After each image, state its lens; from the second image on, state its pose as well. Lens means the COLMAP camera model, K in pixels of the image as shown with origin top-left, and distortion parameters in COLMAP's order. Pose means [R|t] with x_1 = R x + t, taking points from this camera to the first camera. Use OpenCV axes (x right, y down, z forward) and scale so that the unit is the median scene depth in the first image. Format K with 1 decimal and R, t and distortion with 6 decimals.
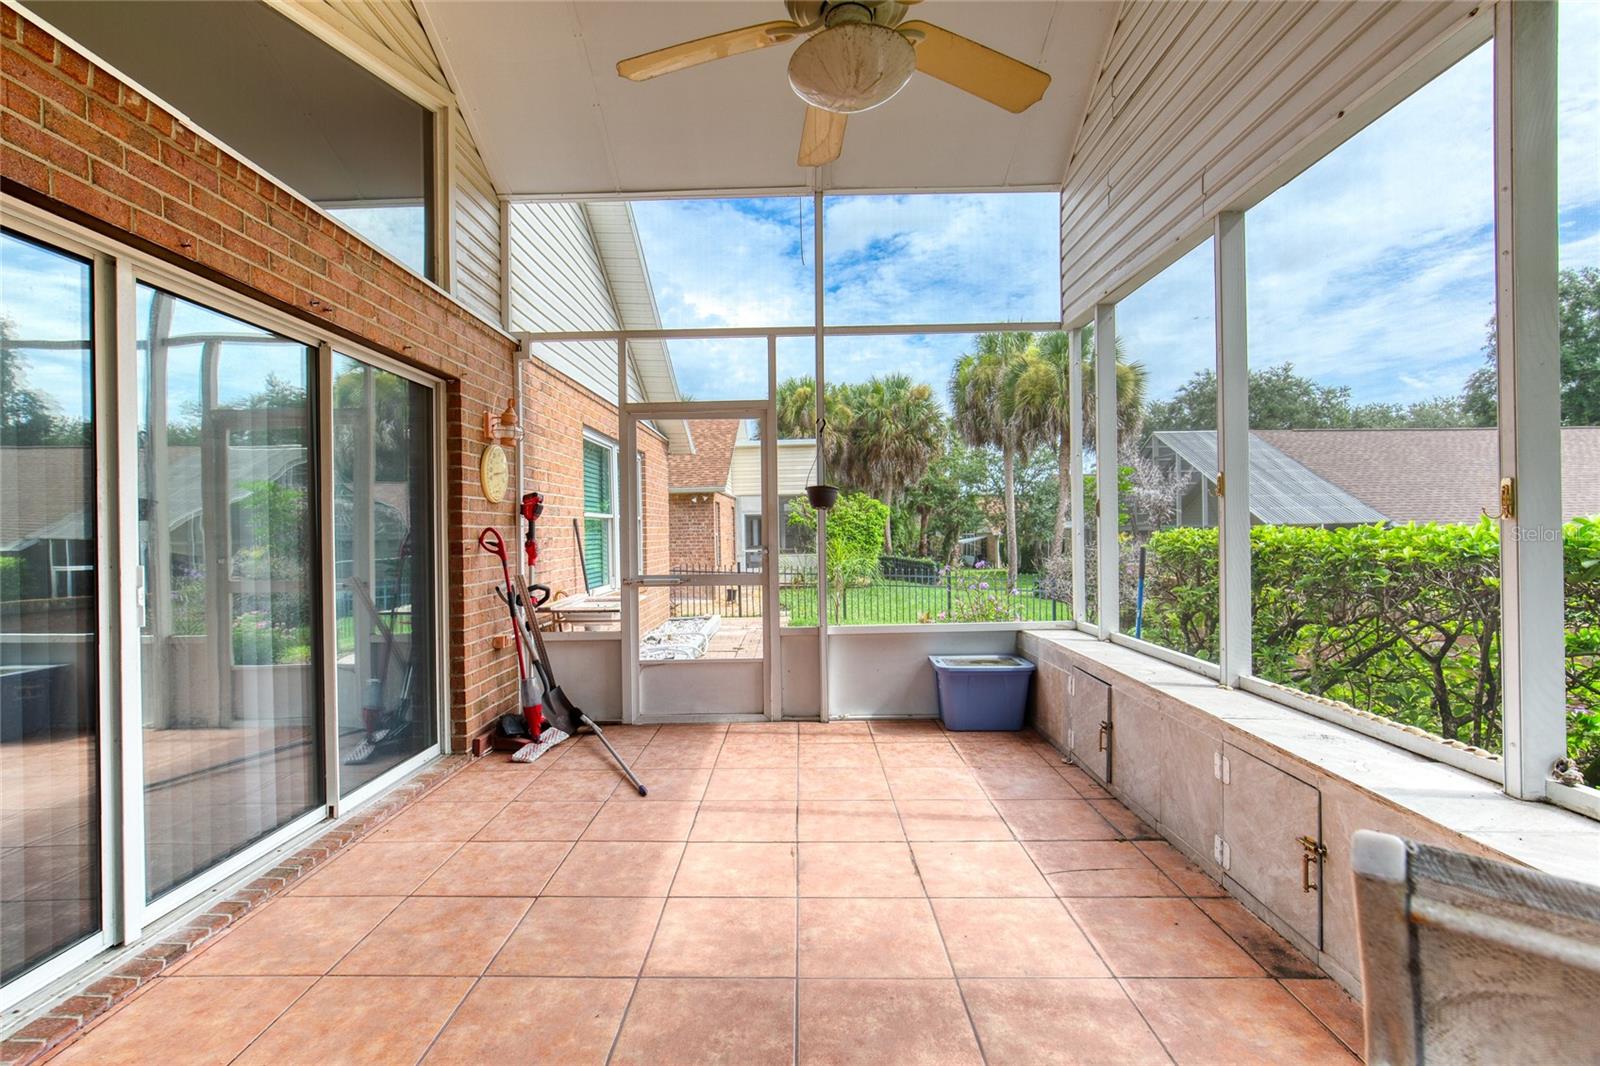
lens RADIAL K [[737.6, 0, 786.4], [0, 737.6, 533.6], [0, 0, 1]] dist [-0.020089, 0.009878]
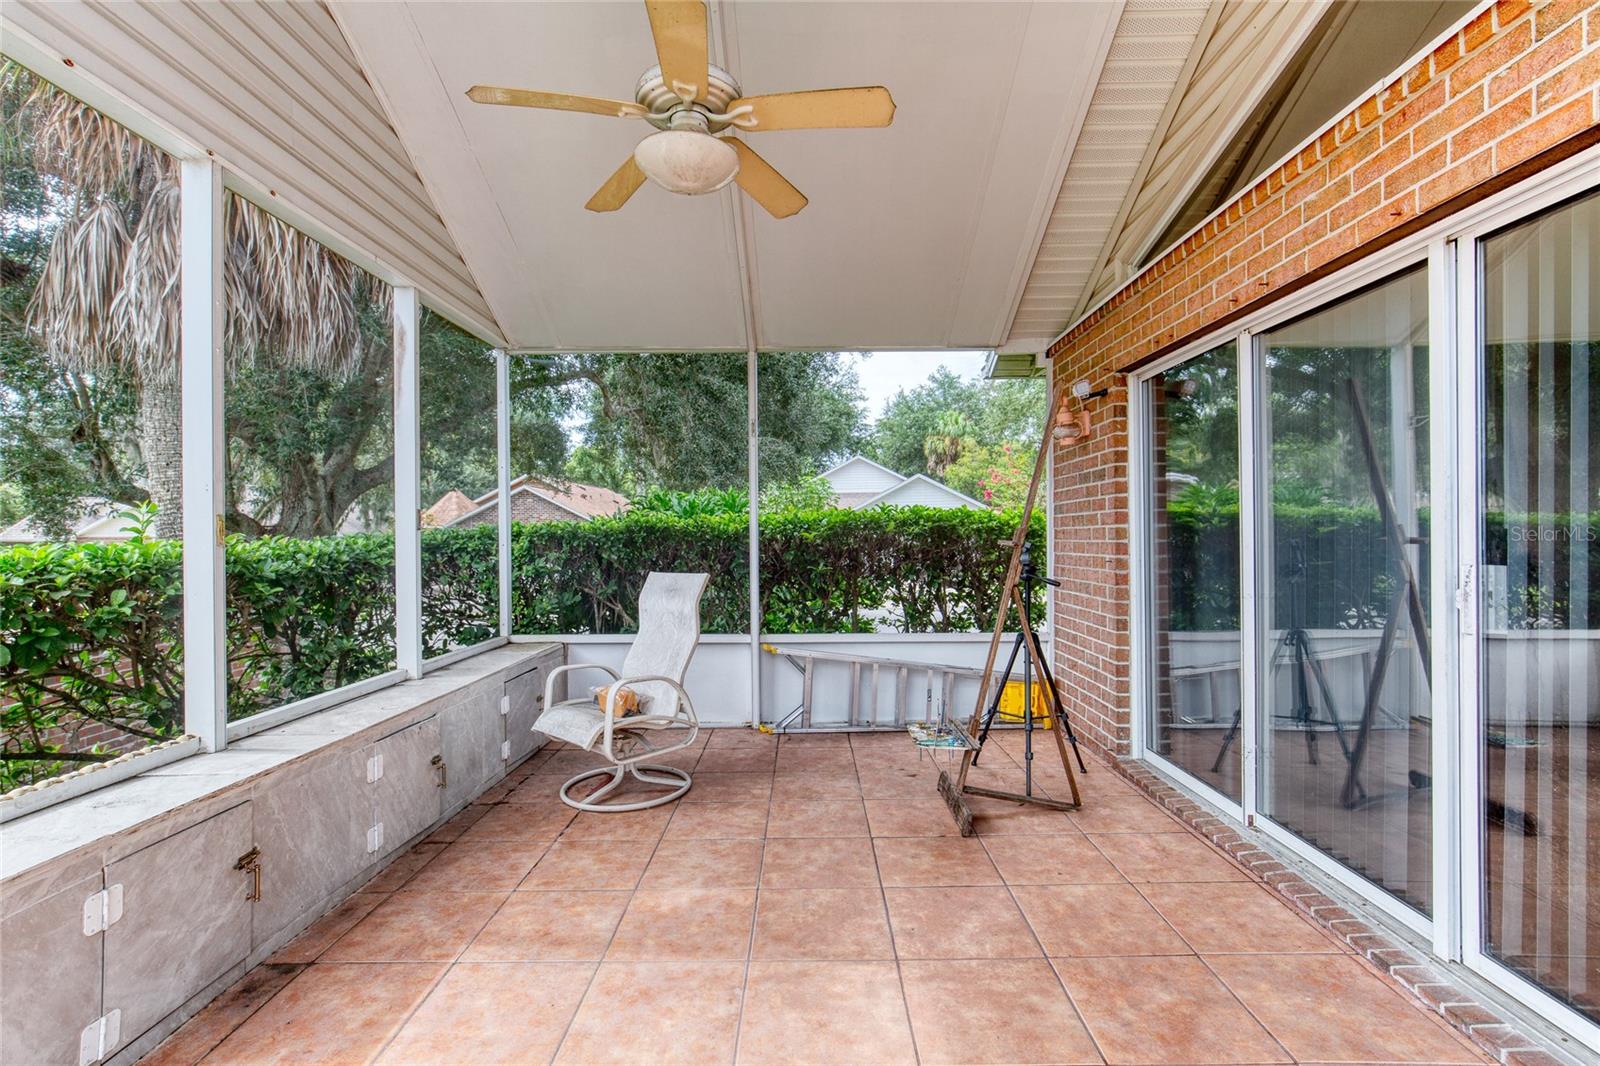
lens RADIAL K [[737.6, 0, 786.4], [0, 737.6, 533.6], [0, 0, 1]] dist [-0.020089, 0.009878]
pose [[-0.999686, 0.024373, 0.005829, -0.060635], [0.024384, 0.999701, 0.001708, -0.016244], [-0.005786, 0.001850, -0.999982, 1.995432]]
